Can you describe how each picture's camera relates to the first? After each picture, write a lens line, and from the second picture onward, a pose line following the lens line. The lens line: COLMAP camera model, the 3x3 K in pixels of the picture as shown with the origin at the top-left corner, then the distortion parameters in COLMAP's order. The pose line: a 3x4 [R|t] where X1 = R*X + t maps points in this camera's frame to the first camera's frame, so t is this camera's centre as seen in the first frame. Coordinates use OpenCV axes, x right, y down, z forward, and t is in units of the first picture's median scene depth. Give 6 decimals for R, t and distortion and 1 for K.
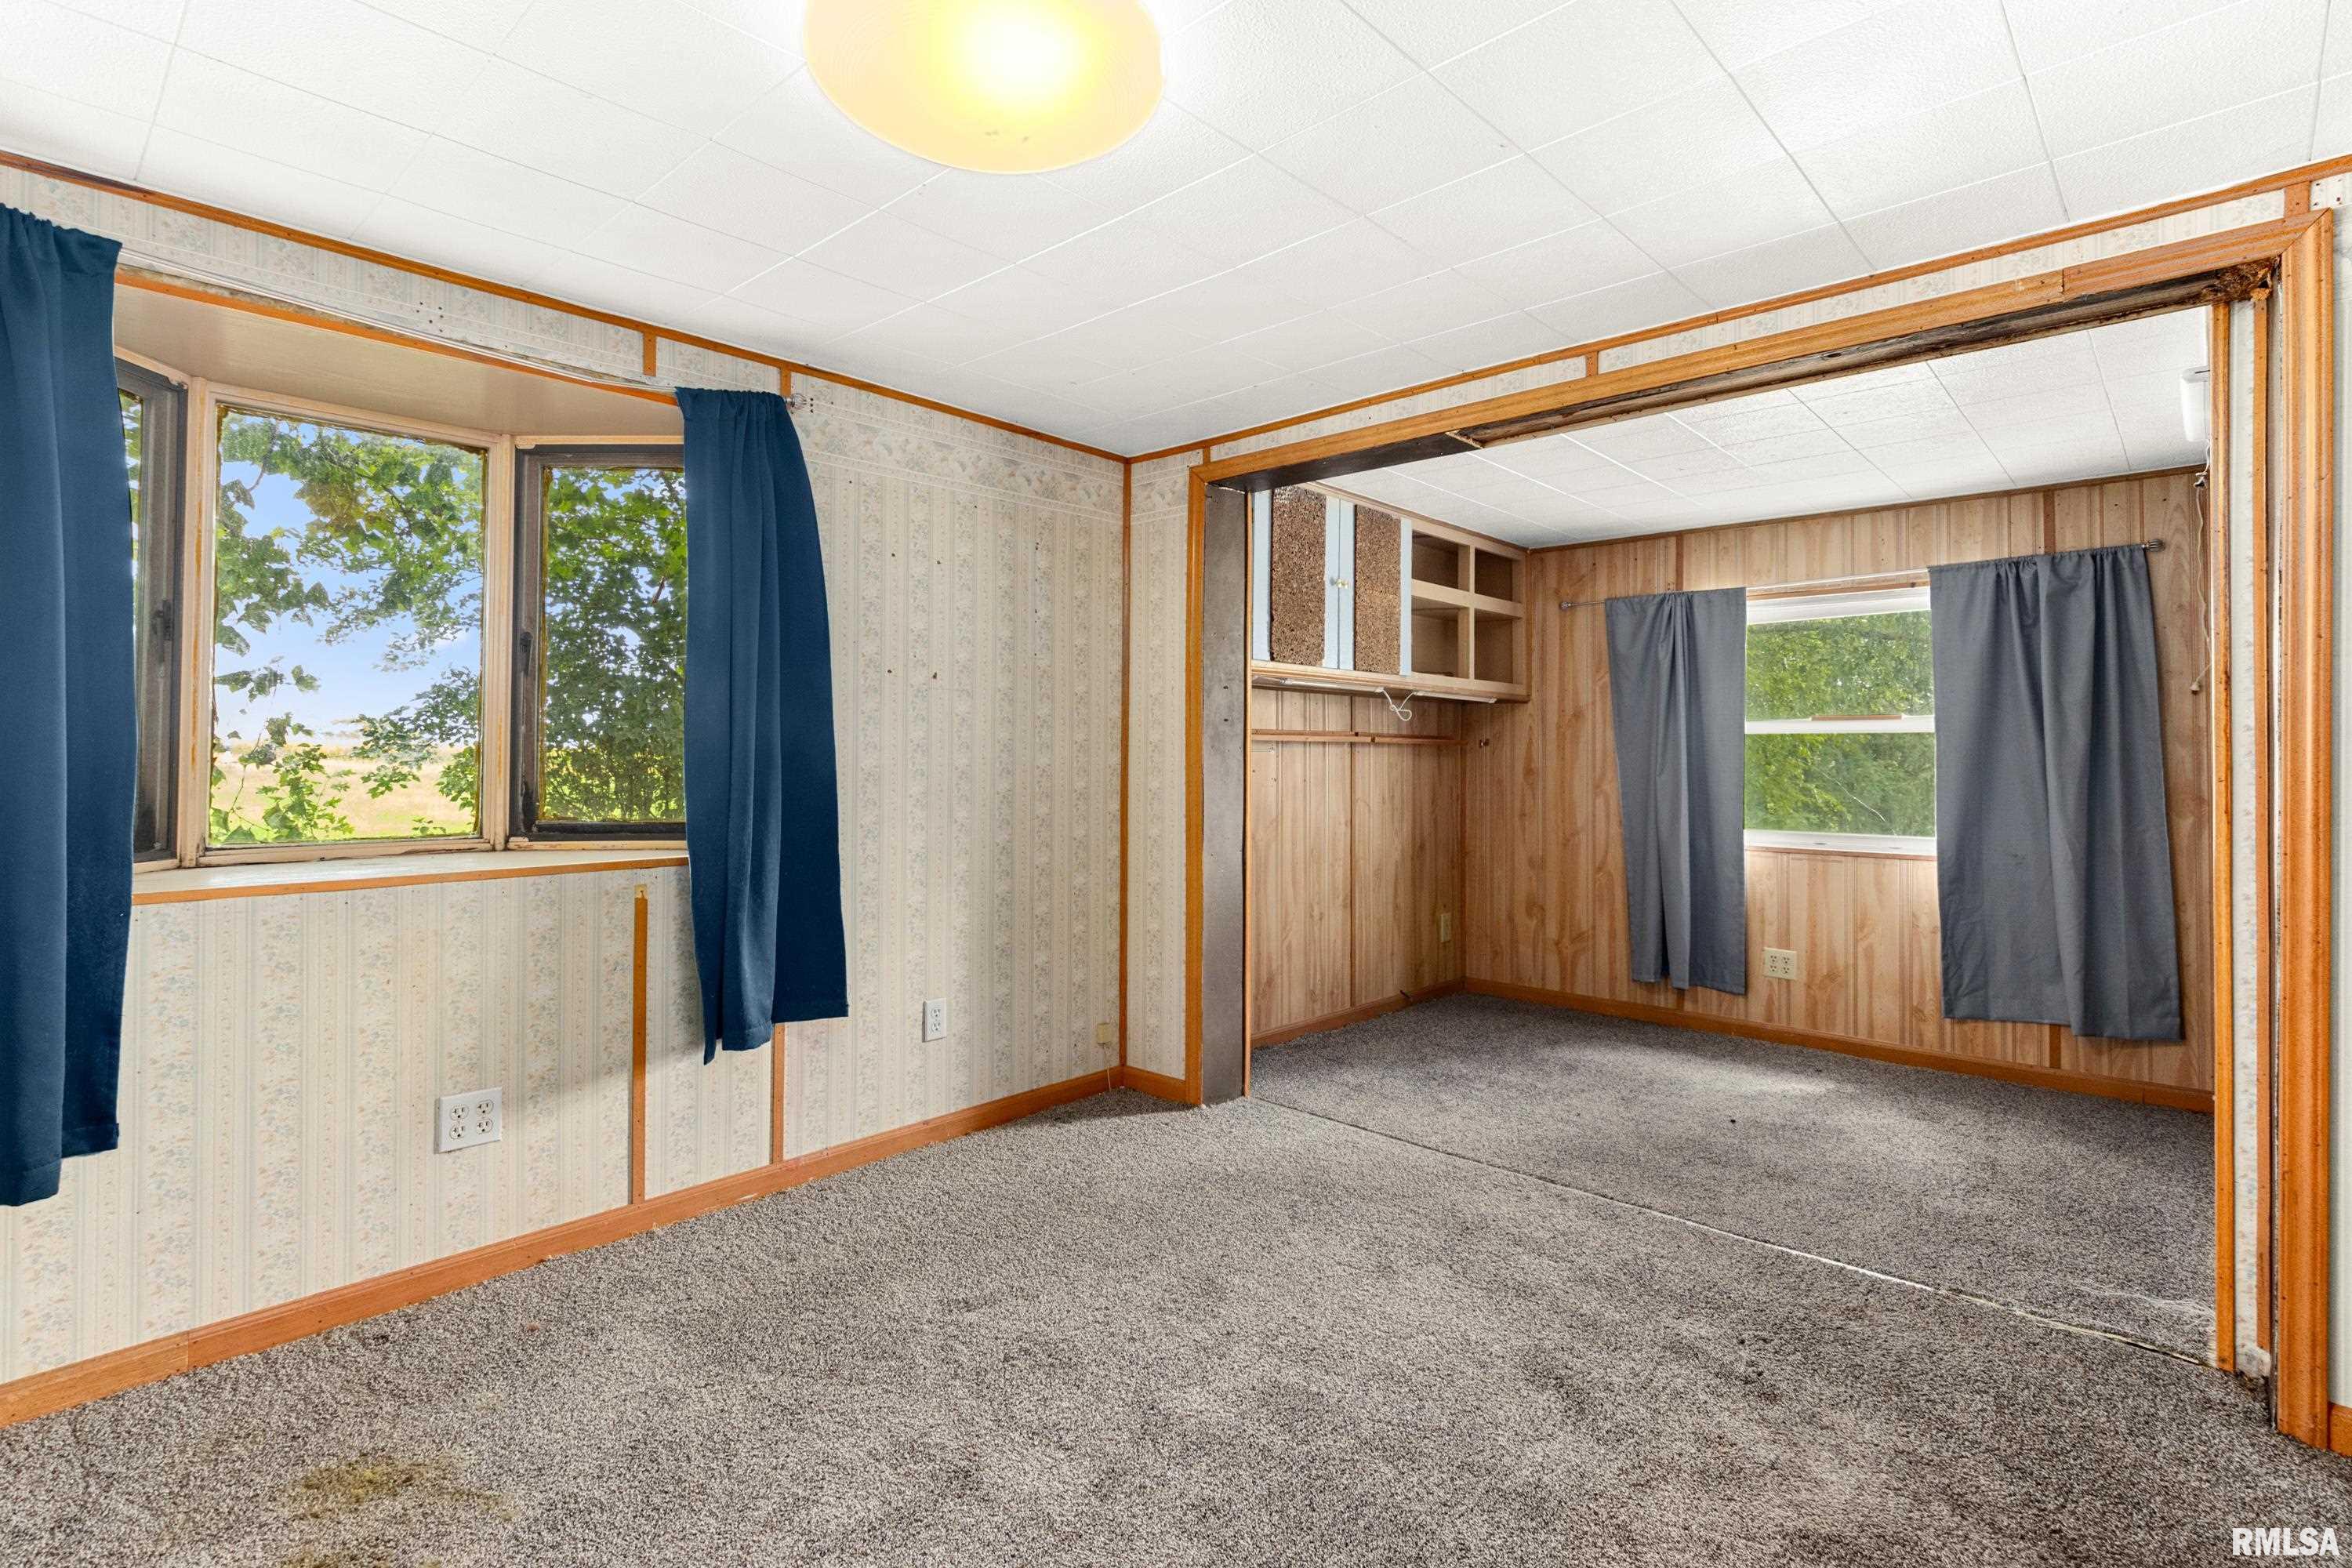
lens RADIAL K [[1122.0, 0, 1179.8], [0, 1122.0, 742.1], [0, 0, 1]] dist [-0.004512, -0.000311]
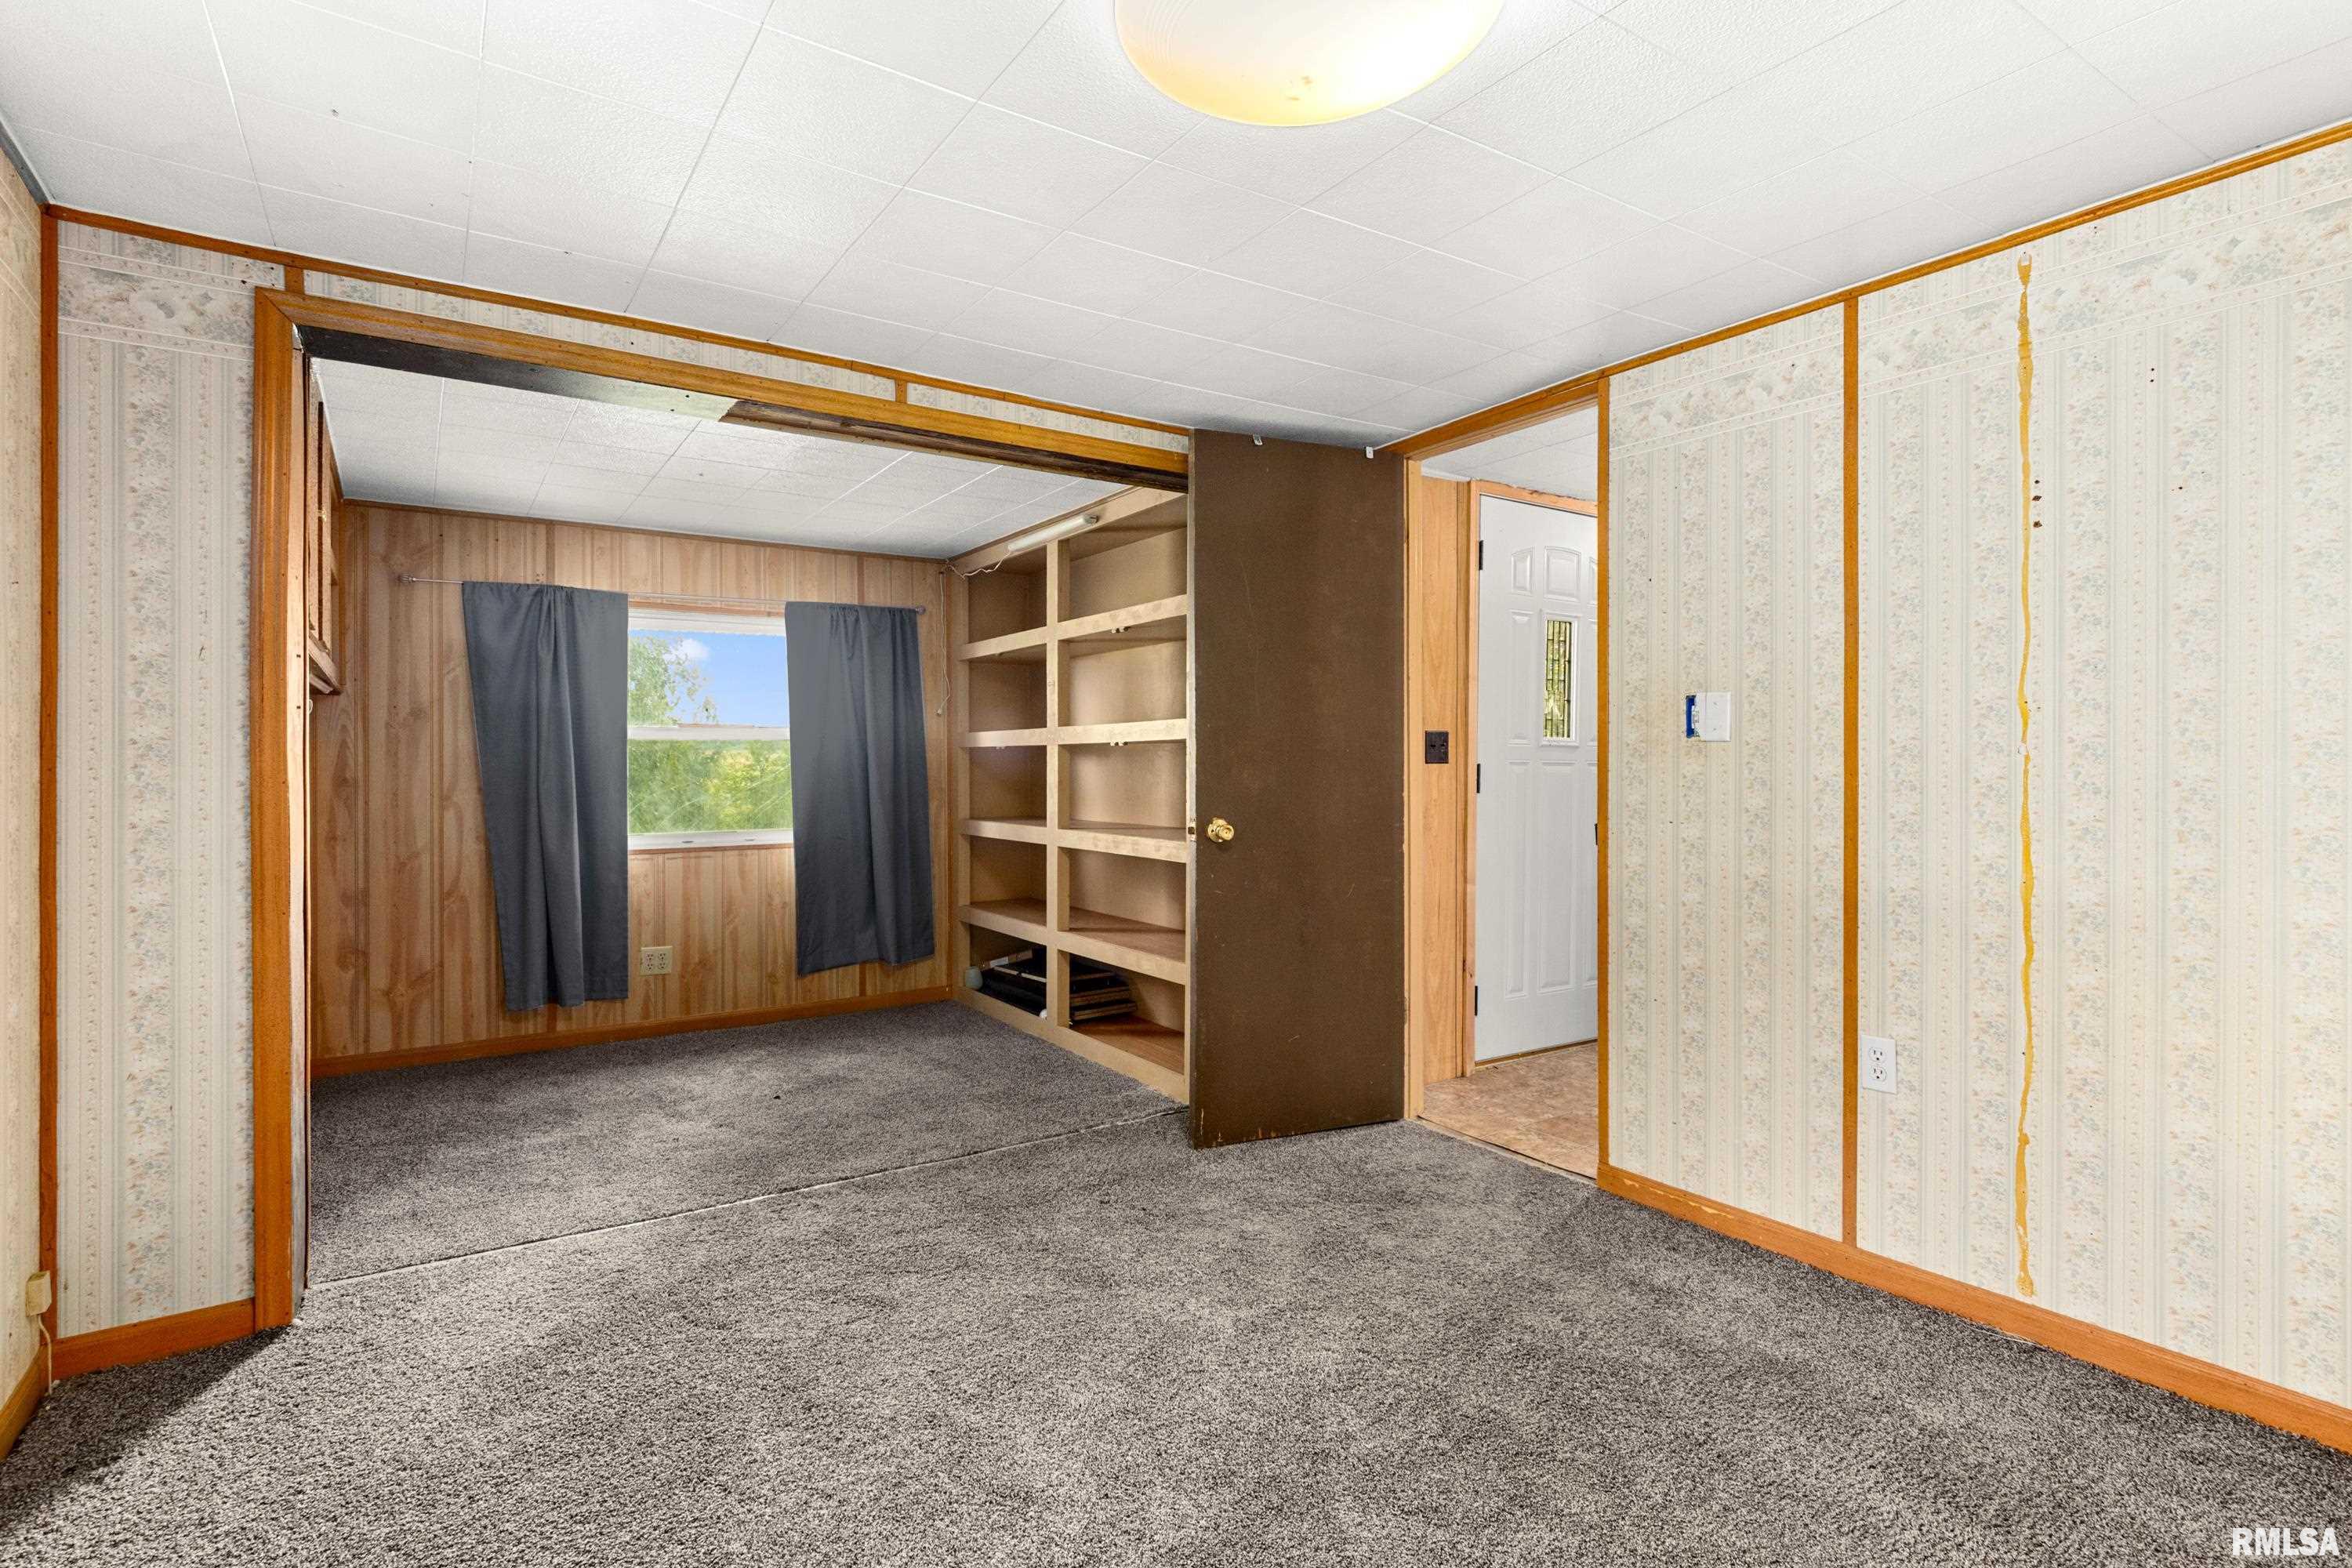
lens RADIAL K [[1122.0, 0, 1175.4], [0, 1122.0, 769.0], [0, 0, 1]] dist [-0.004512, -0.000311]
pose [[0.234641, -0.011469, 0.972014, -0.369375], [-0.005919, 0.999895, 0.013227, 0.003569], [-0.972064, -0.008857, 0.234549, 0.297993]]
